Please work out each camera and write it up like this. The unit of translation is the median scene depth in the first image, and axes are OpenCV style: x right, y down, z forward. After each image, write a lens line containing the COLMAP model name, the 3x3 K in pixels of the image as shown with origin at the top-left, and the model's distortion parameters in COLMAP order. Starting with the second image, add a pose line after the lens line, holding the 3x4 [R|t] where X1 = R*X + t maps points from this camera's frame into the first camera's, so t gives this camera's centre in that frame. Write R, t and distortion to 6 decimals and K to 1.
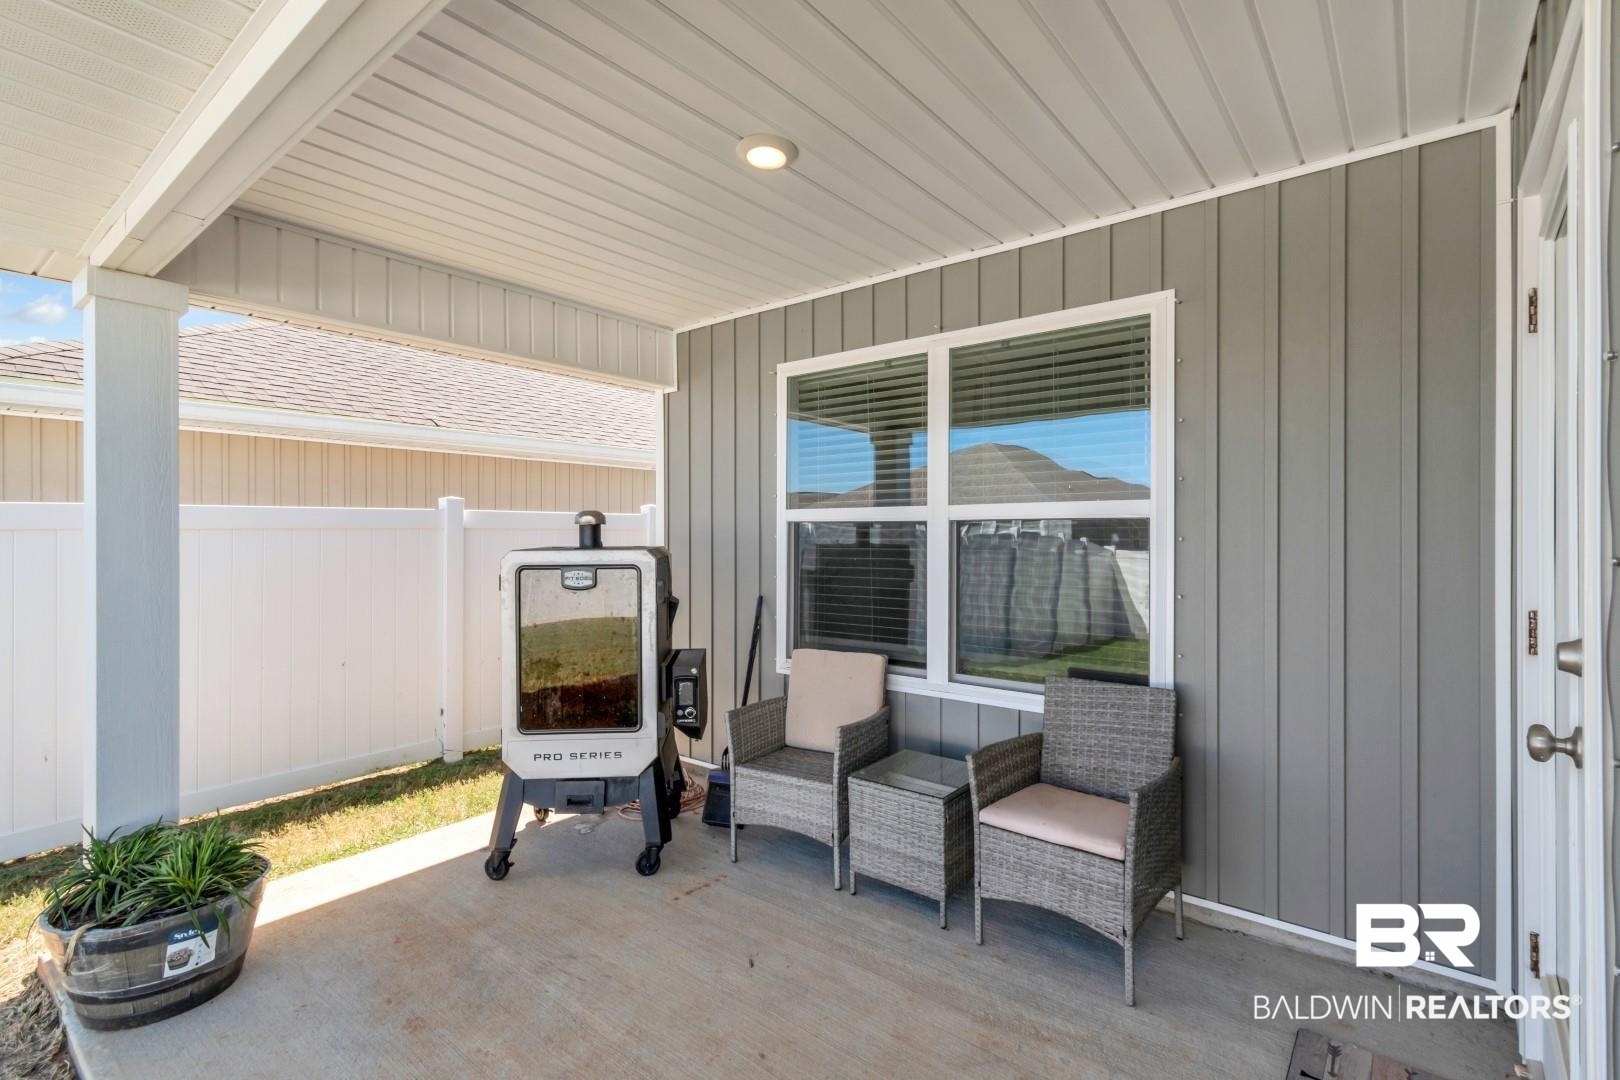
lens RADIAL K [[739.3, 0, 836.8], [0, 739.3, 531.4], [0, 0, 1]] dist [0.004676, 0.000719]
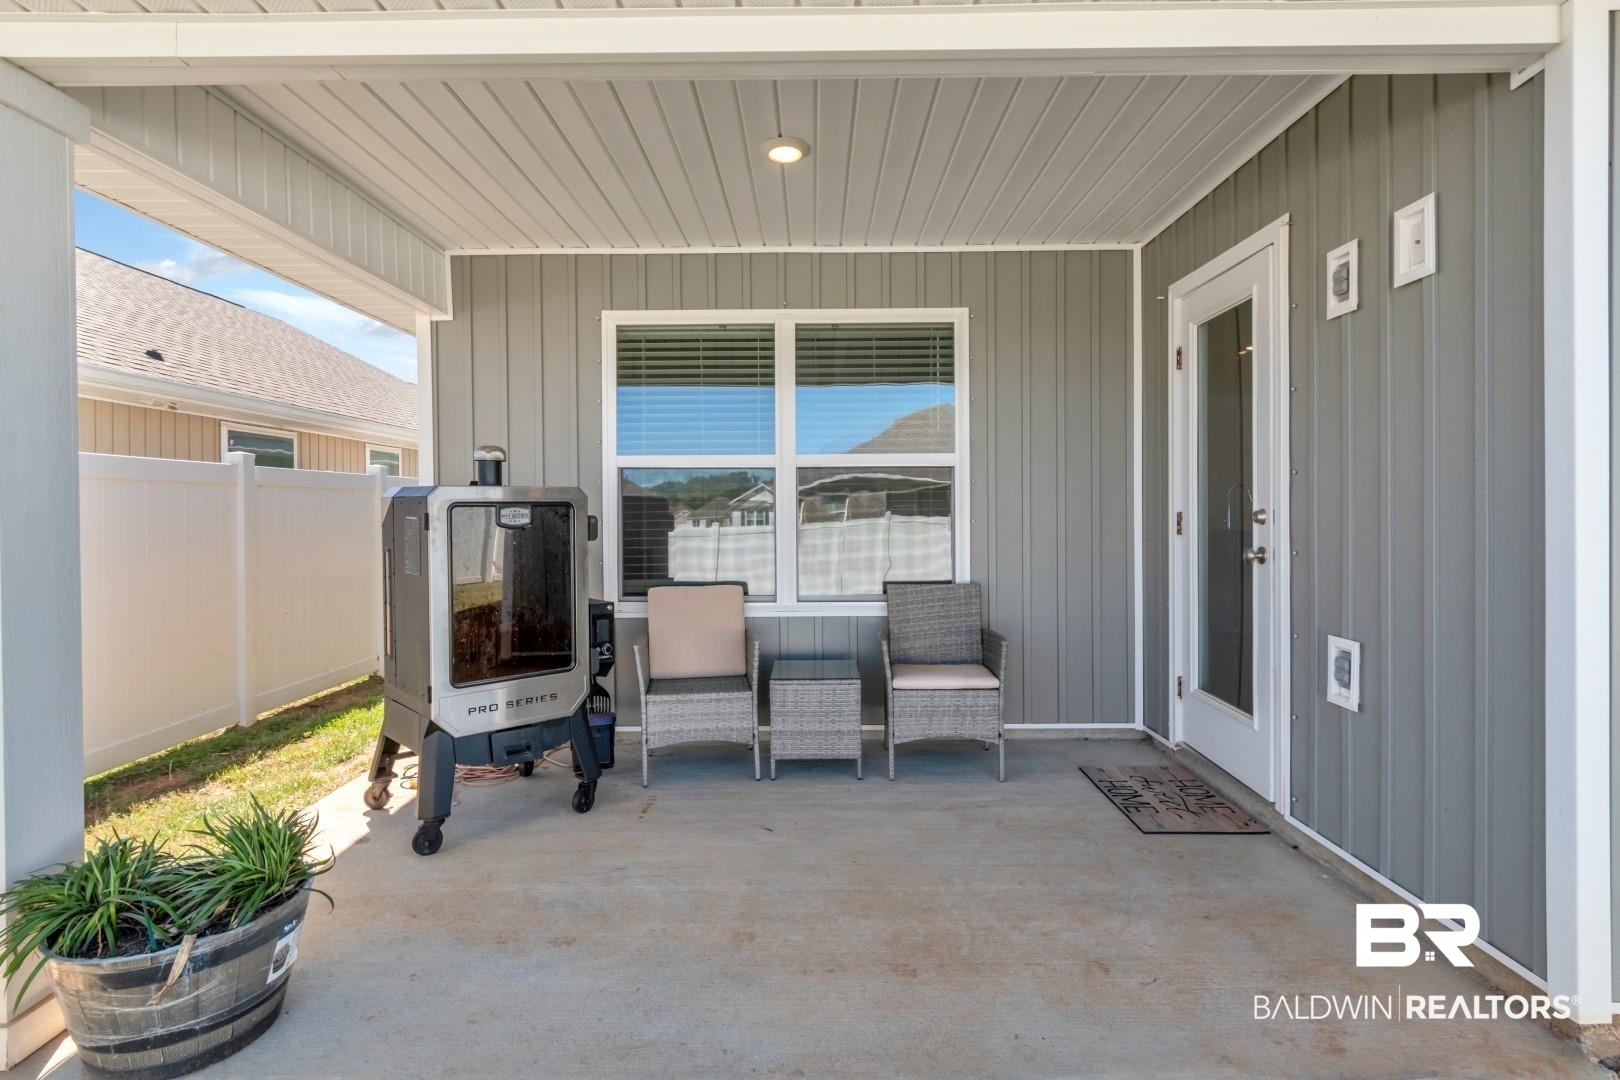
lens RADIAL K [[811.4, 0, 810.5], [0, 811.4, 513.0], [0, 0, 1]] dist [0.002417, 0.000307]
pose [[0.789077, -0.008512, 0.614235, -0.689597], [0.005621, 0.999962, 0.006636, 0.054784], [-0.614268, -0.001783, 0.789095, -0.053257]]
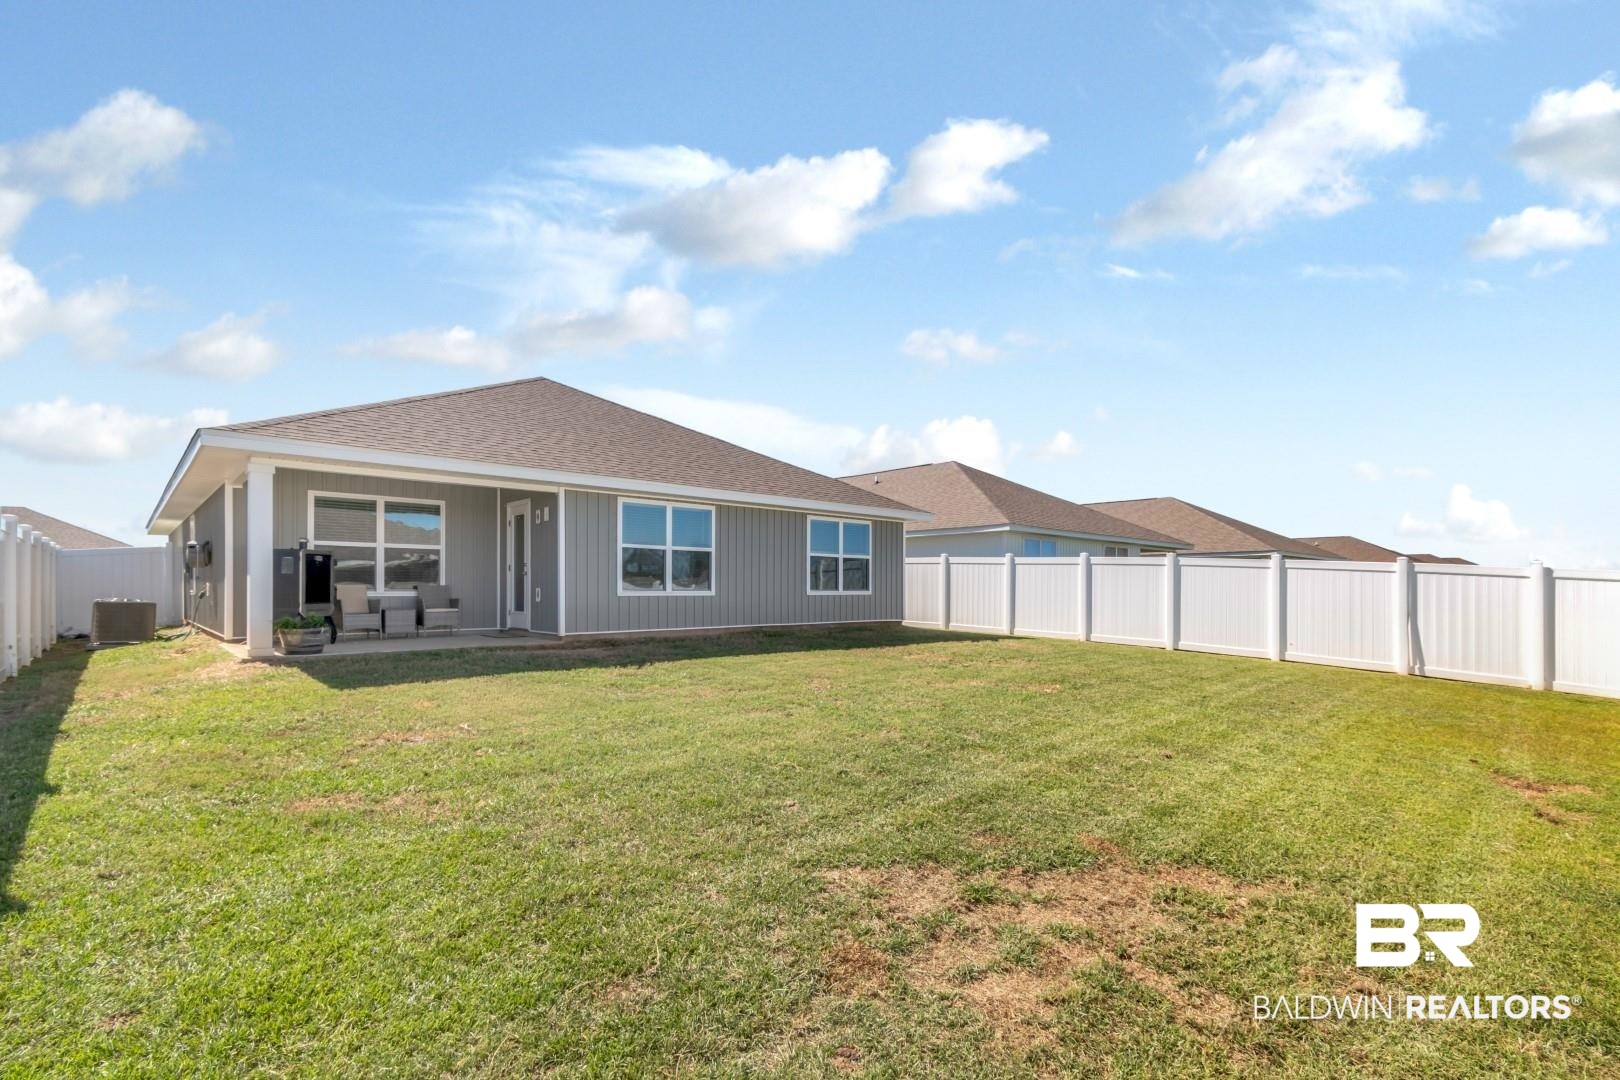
lens RADIAL K [[703.6, 0, 812.5], [0, 703.6, 575.2], [0, 0, 1]] dist [0.001400, 0.000150]
pose [[0.123725, 0.007068, 0.992291, -3.297655], [-0.001581, 0.999975, -0.006926, 0.154898], [-0.992315, -0.000712, 0.123733, -1.662172]]
